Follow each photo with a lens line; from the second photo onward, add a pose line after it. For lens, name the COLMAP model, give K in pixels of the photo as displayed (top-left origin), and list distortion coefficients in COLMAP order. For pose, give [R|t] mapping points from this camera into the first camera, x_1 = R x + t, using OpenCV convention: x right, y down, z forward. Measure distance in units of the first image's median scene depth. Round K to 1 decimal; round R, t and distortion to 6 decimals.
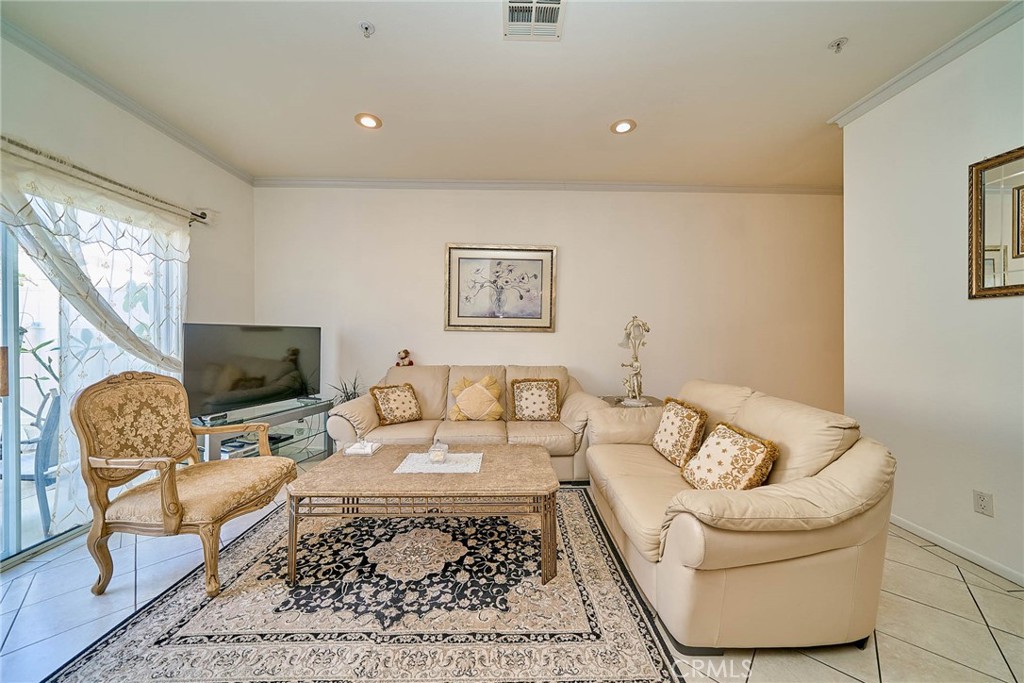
lens RADIAL K [[353.6, 0, 511.9], [0, 353.6, 335.9], [0, 0, 1]] dist [-0.001026, -0.000491]
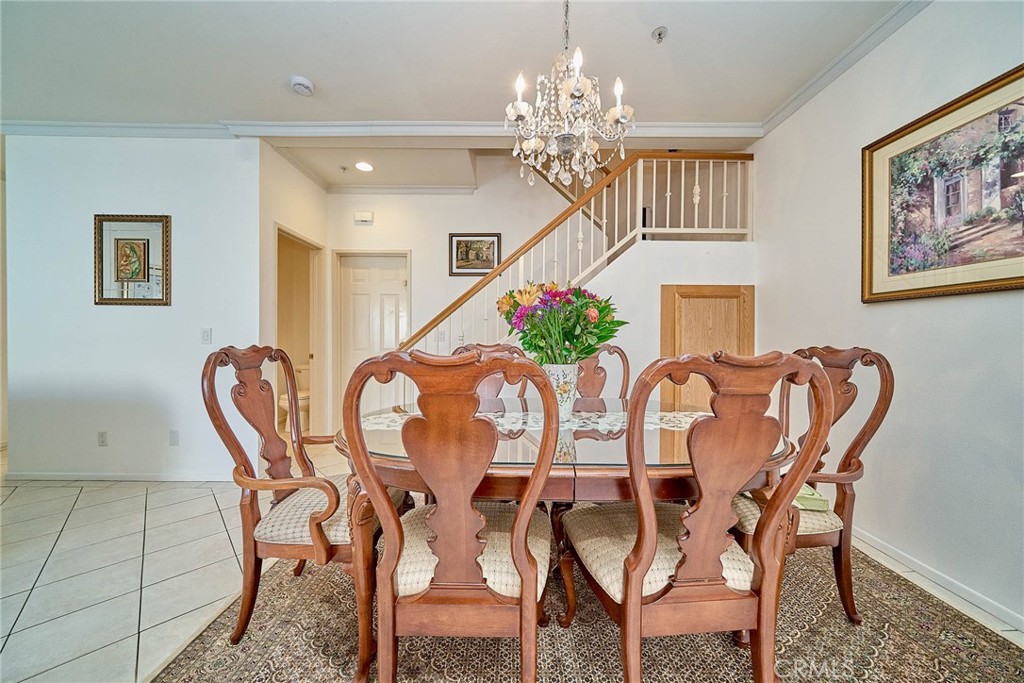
lens RADIAL K [[353.6, 0, 510.5], [0, 353.6, 342.9], [0, 0, 1]] dist [-0.001026, -0.000491]
pose [[0.029906, -0.008370, 0.999518, -0.117591], [-0.005926, 0.999946, 0.008550, 0.028841], [-0.999535, -0.006179, 0.029855, -0.684061]]
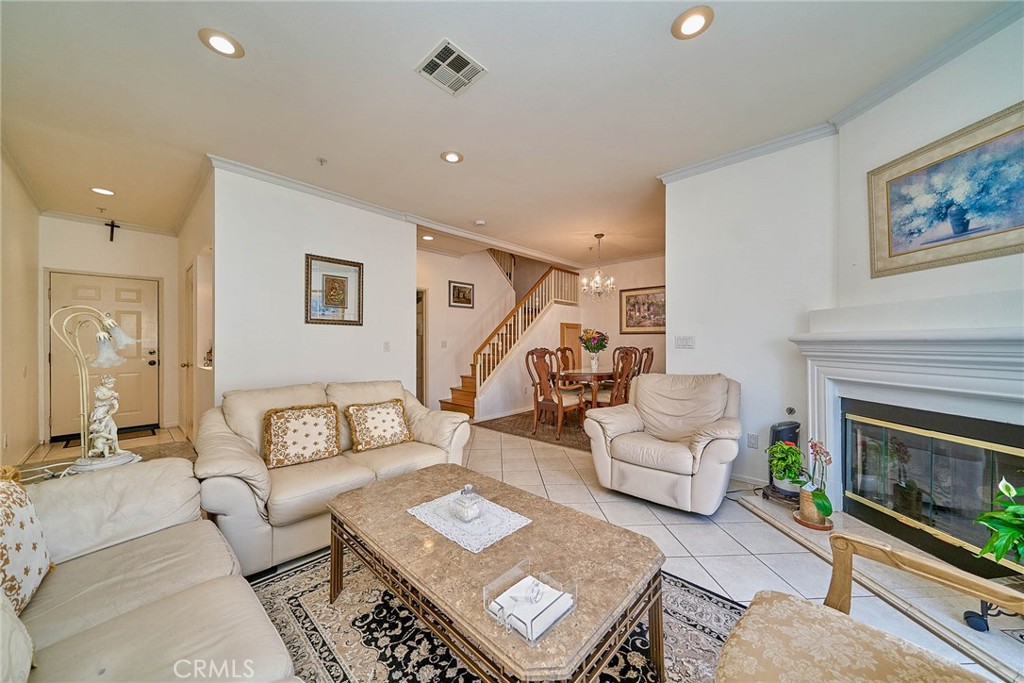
lens RADIAL K [[353.6, 0, 512.7], [0, 353.6, 339.4], [0, 0, 1]] dist [-0.001026, -0.000491]
pose [[-0.710747, 0.008828, 0.703392, -0.719729], [0.002717, 0.999948, -0.009805, 0.002216], [-0.703442, -0.005058, -0.710734, 1.345125]]
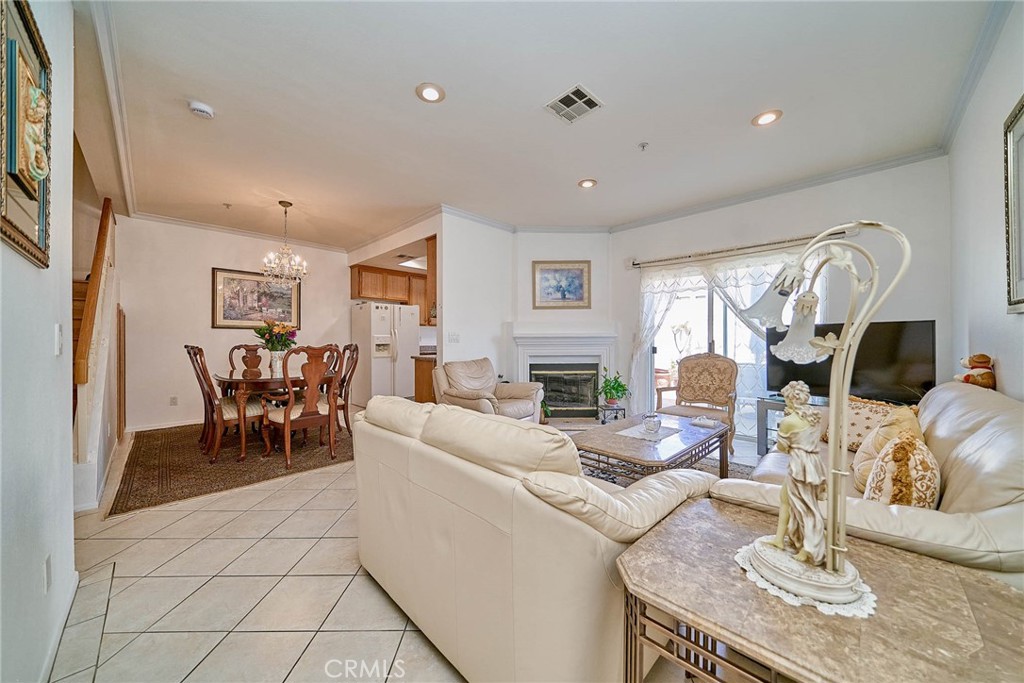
lens RADIAL K [[353.6, 0, 510.8], [0, 353.6, 344.0], [0, 0, 1]] dist [-0.001026, -0.000491]
pose [[-0.732005, 0.006618, -0.681267, 0.963036], [0.003977, 0.999977, 0.005440, 0.029127], [0.681287, 0.001273, -0.732015, 1.460421]]
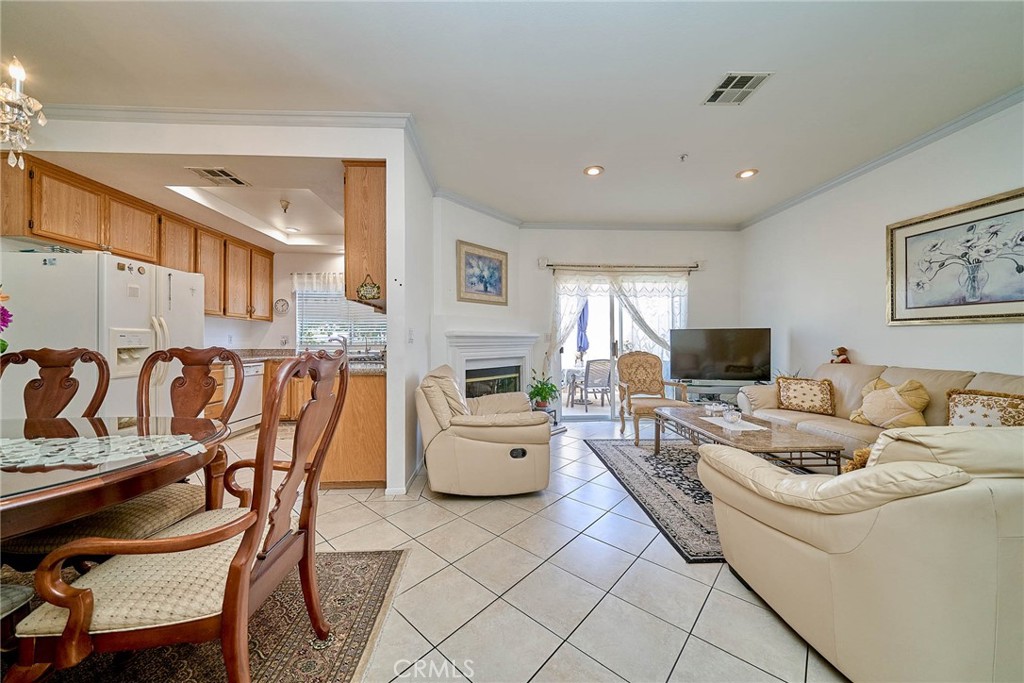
lens RADIAL K [[353.6, 0, 512.6], [0, 353.6, 337.5], [0, 0, 1]] dist [-0.001026, -0.000491]
pose [[0.009217, -0.013654, -0.999864, 1.100013], [0.007005, 0.999883, -0.013589, 0.030286], [0.999933, -0.006879, 0.009311, 0.112942]]
